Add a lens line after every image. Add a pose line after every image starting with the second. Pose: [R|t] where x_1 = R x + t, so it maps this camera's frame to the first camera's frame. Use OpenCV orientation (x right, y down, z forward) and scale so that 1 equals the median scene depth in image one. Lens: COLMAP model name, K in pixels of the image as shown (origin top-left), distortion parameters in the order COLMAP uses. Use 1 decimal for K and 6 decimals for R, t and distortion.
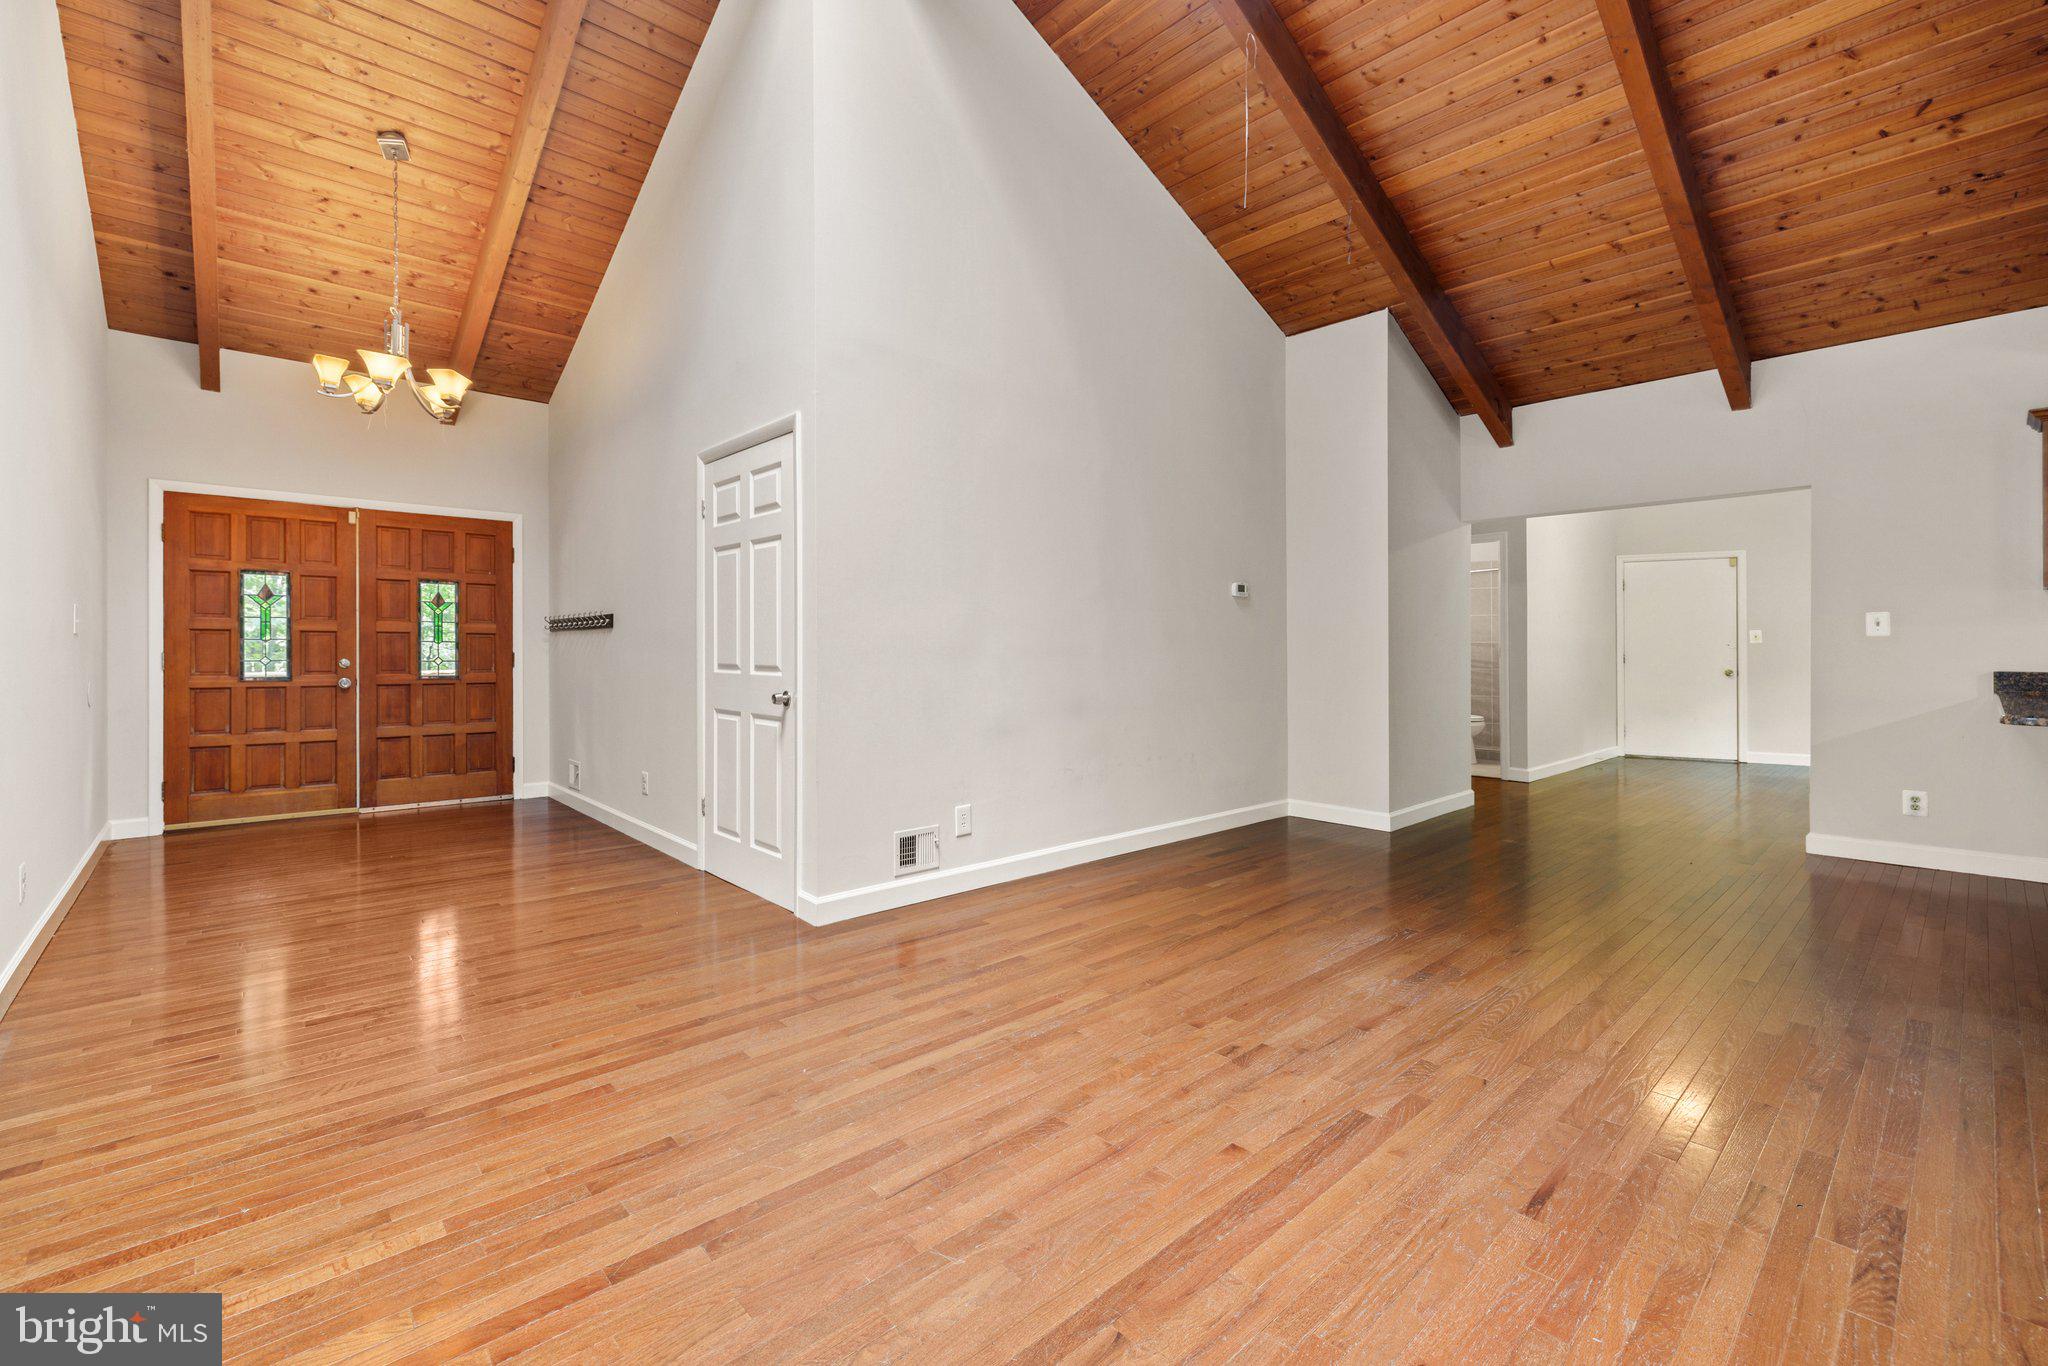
lens RADIAL K [[862.9, 0, 998.5], [0, 862.9, 655.8], [0, 0, 1]] dist [0.000149, -0.000647]
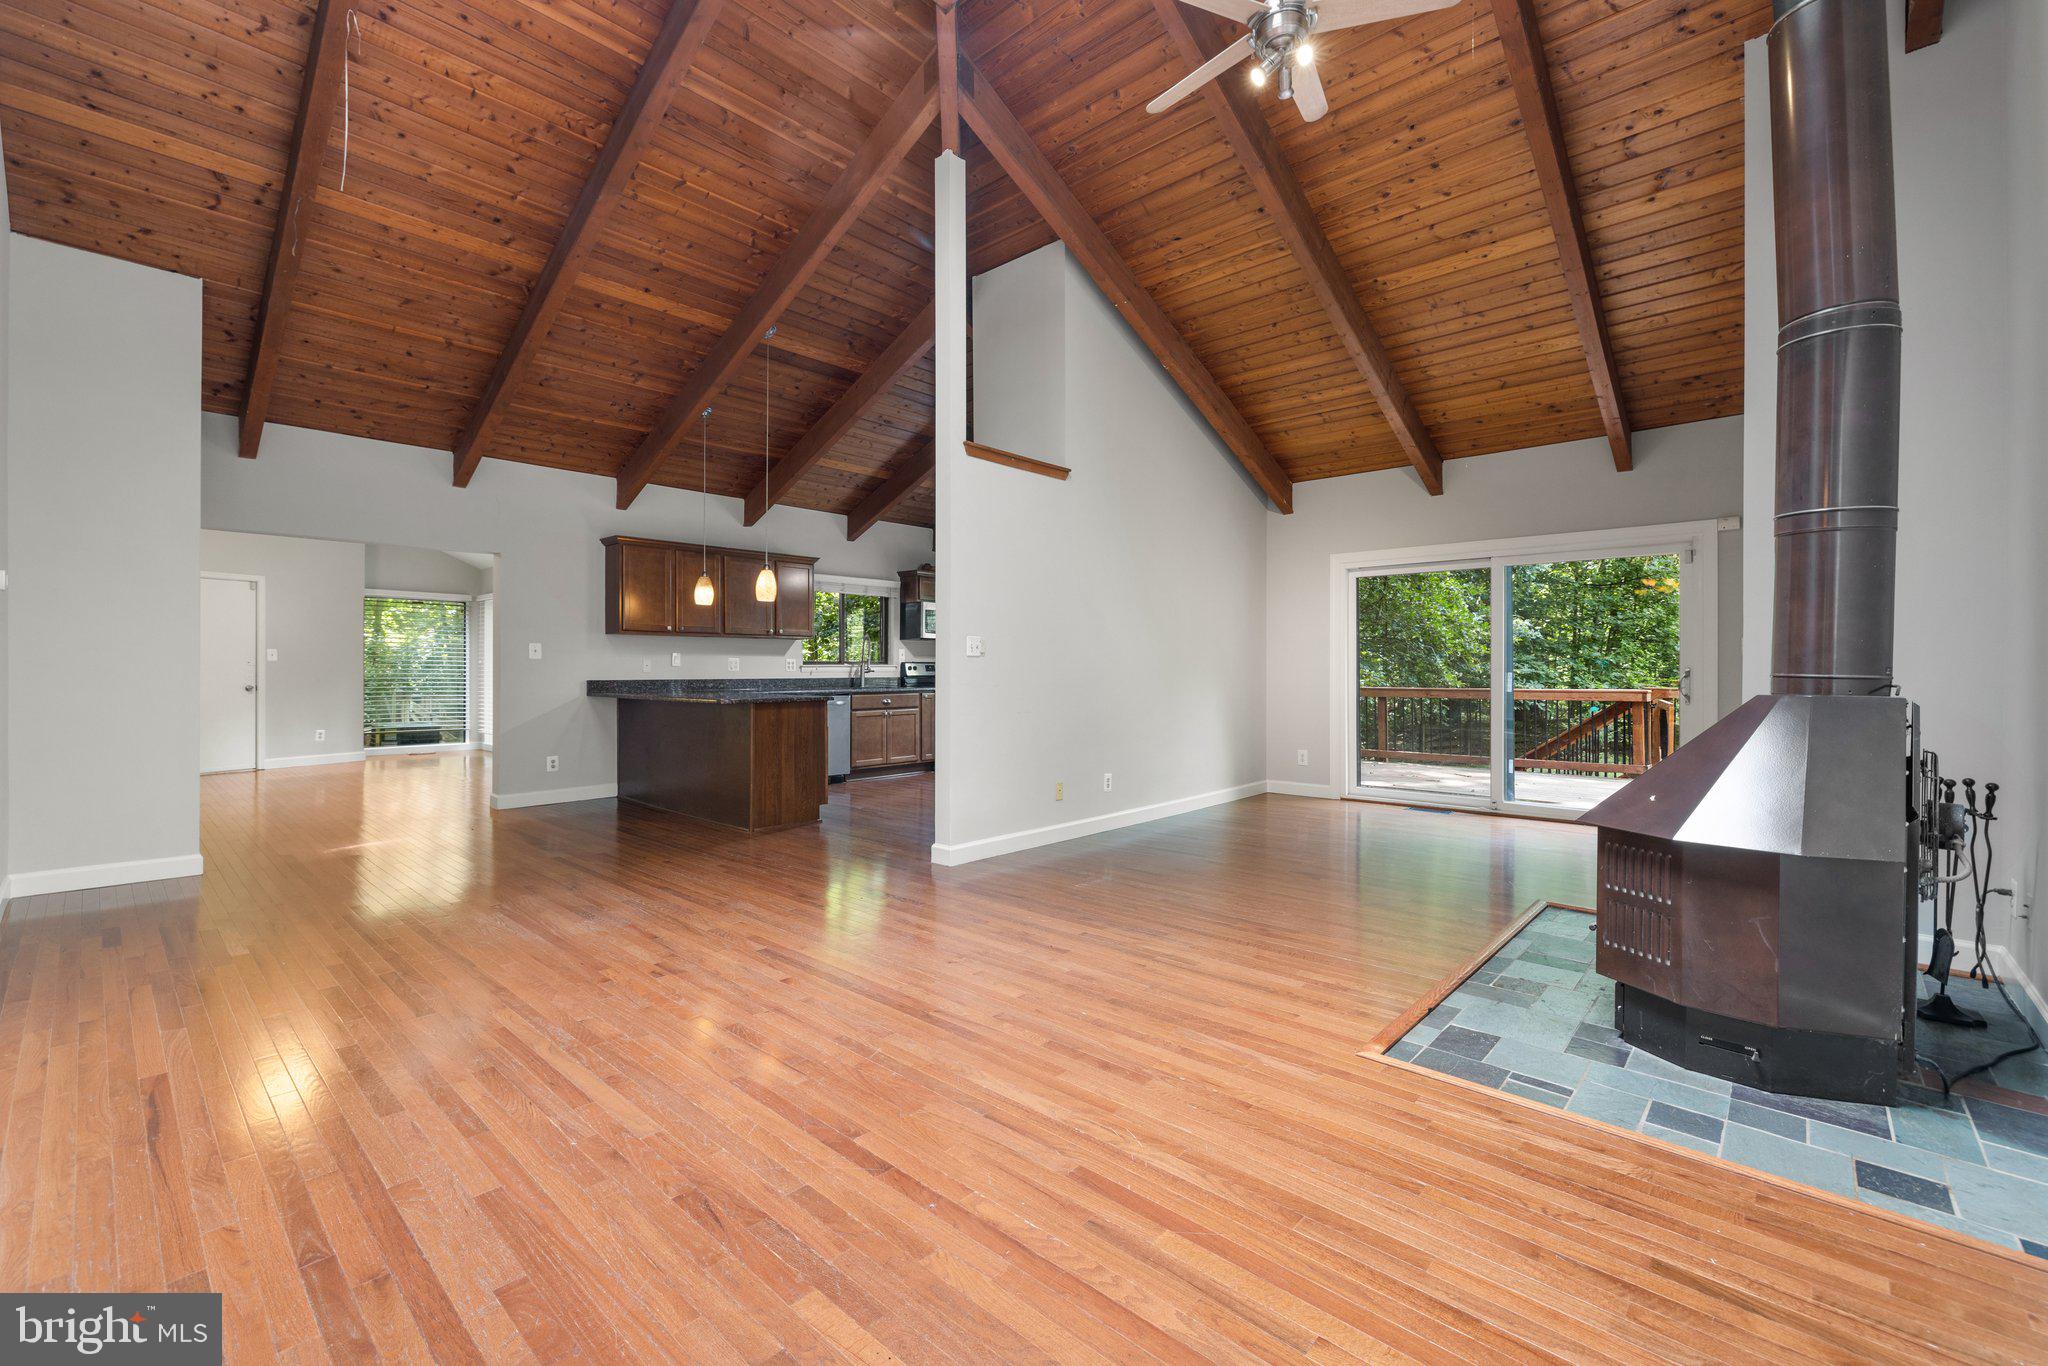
lens RADIAL K [[862.9, 0, 993.8], [0, 862.9, 665.0], [0, 0, 1]] dist [0.000149, -0.000647]
pose [[-0.087164, 0.003338, 0.996188, -0.505191], [0.004797, 0.999984, -0.002931, -0.003052], [-0.996182, 0.004523, -0.087178, 0.279470]]
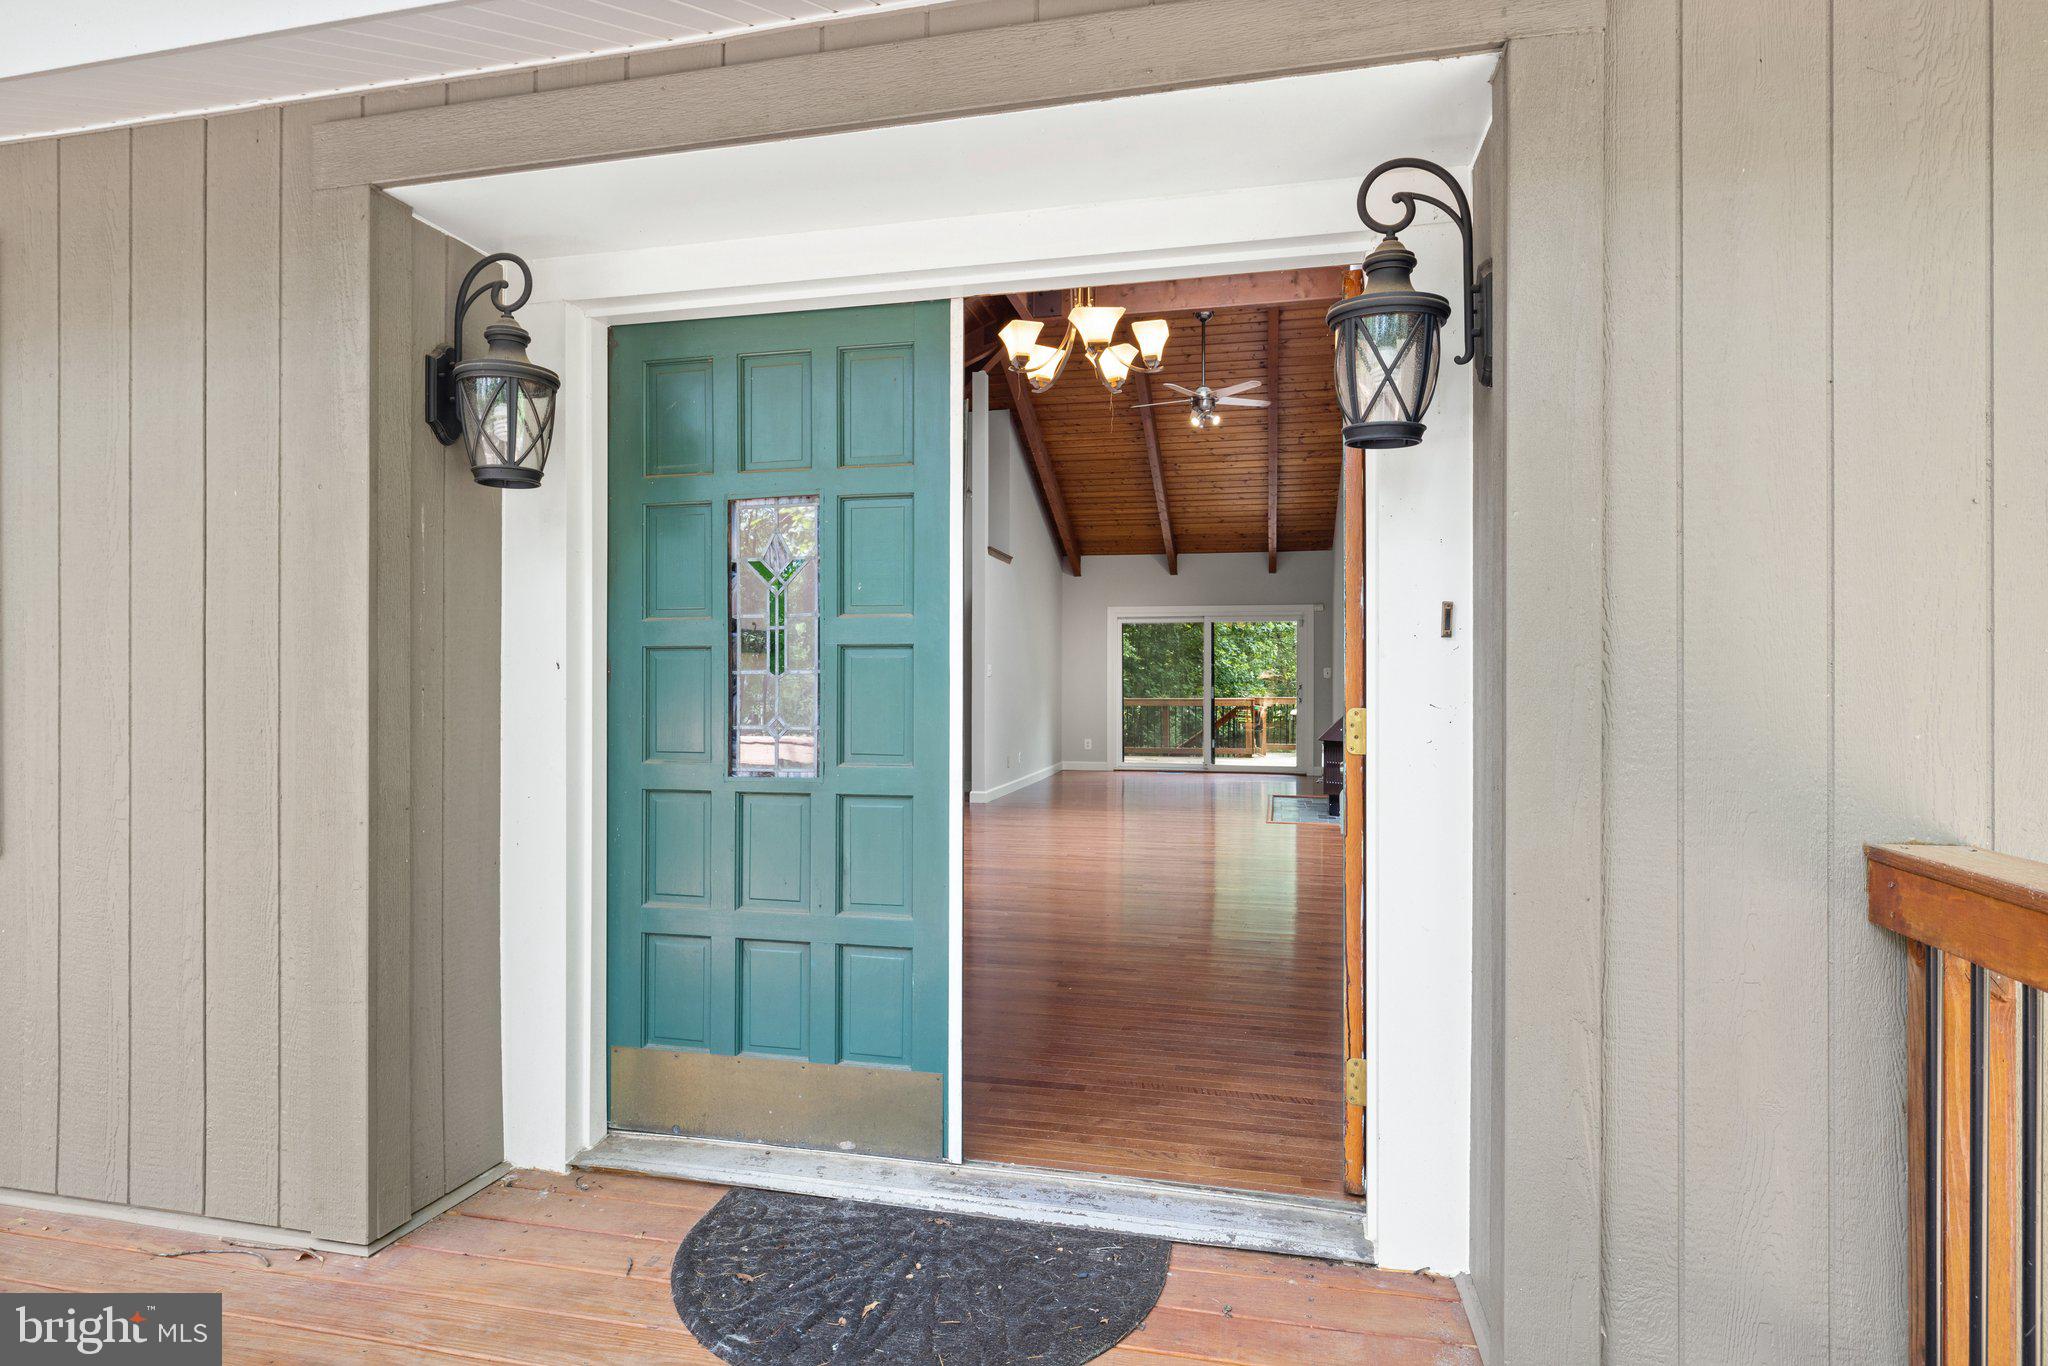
lens RADIAL K [[1088.4, 0, 1028.6], [0, 1088.4, 679.7], [0, 0, 1]] dist [-0.000309, -0.000826]
pose [[-0.583881, 0.000138, 0.811839, -1.196505], [0.003821, 0.999989, 0.002578, -0.014597], [-0.811831, 0.004607, -0.583875, 1.317164]]
